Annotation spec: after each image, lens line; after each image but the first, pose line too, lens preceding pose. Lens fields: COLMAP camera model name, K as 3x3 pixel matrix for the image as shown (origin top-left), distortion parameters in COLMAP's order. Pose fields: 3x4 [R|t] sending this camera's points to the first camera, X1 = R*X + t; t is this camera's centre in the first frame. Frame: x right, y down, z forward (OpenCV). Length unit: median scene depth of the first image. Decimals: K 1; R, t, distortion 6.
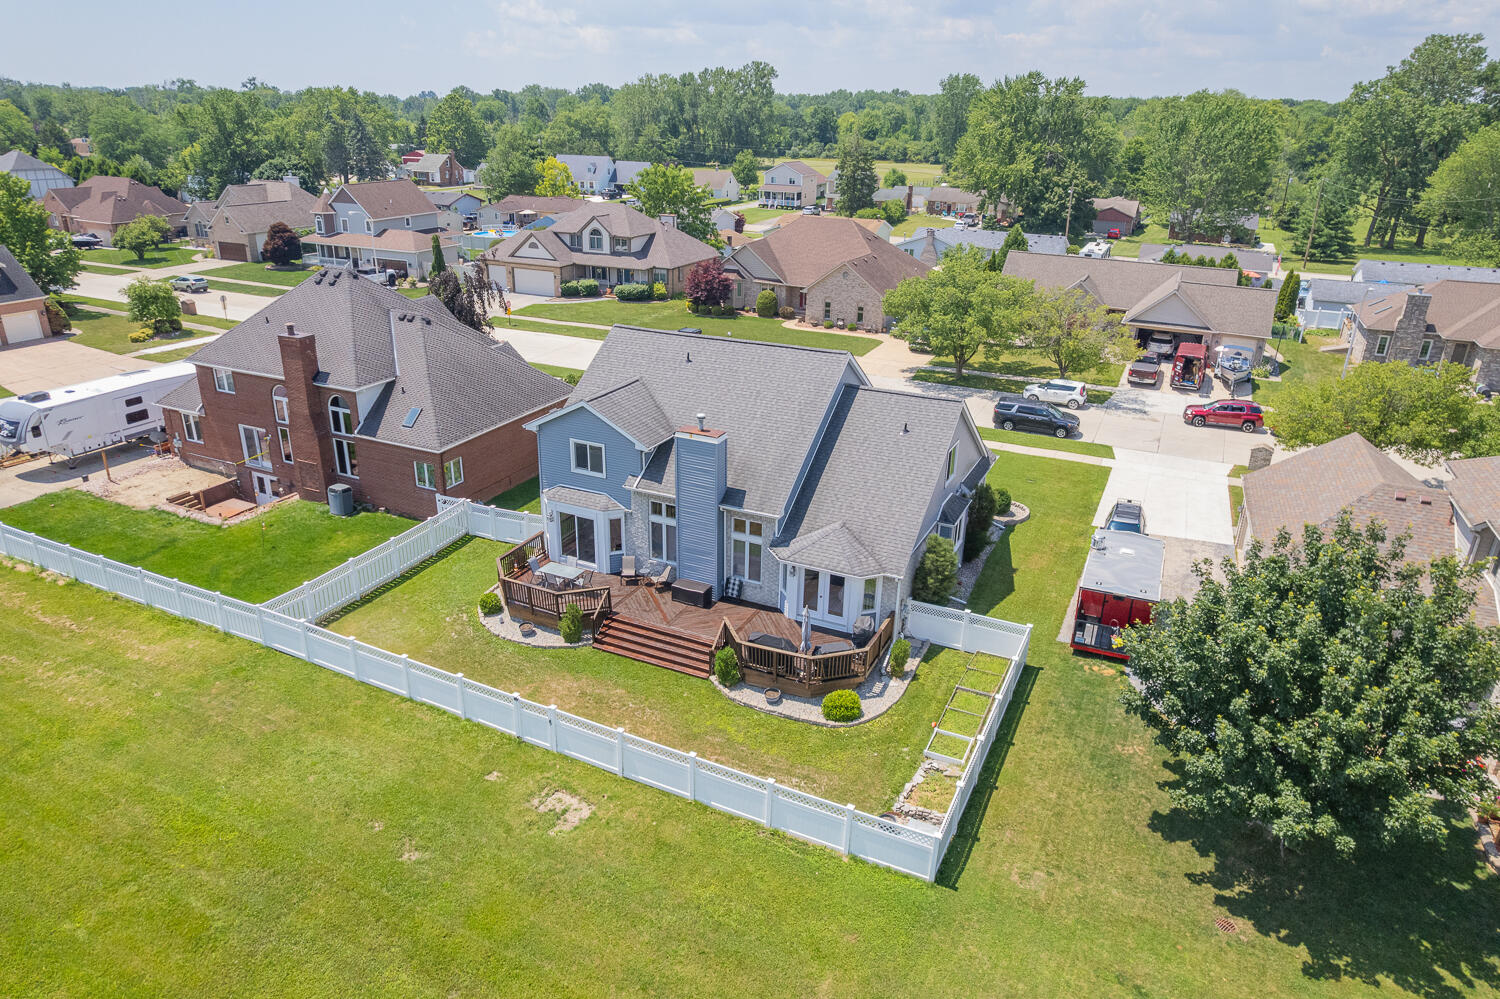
lens RADIAL K [[1000.9, 0, 756.2], [0, 1000.9, 492.0], [0, 0, 1]] dist [-0.062249, 0.051167]
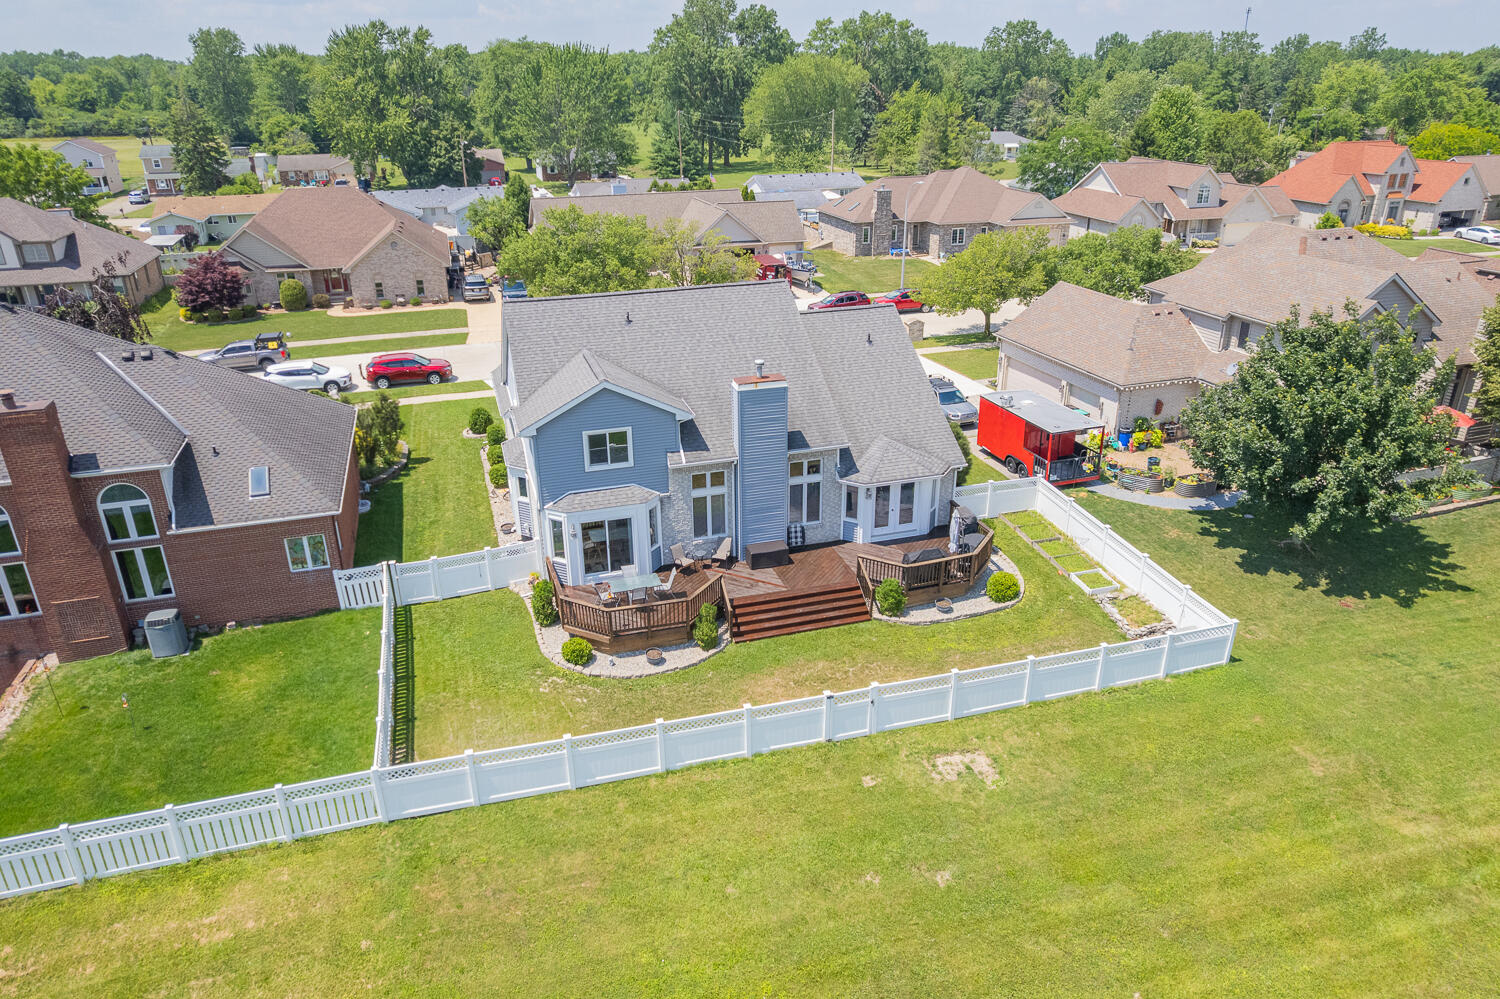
lens RADIAL K [[1000.9, 0, 761.1], [0, 1000.9, 496.3], [0, 0, 1]] dist [-0.062249, 0.051167]
pose [[0.732229, -0.290410, 0.616038, -0.526481], [0.266513, 0.954580, 0.133224, -0.064335], [-0.626747, 0.066632, 0.776369, 0.232810]]
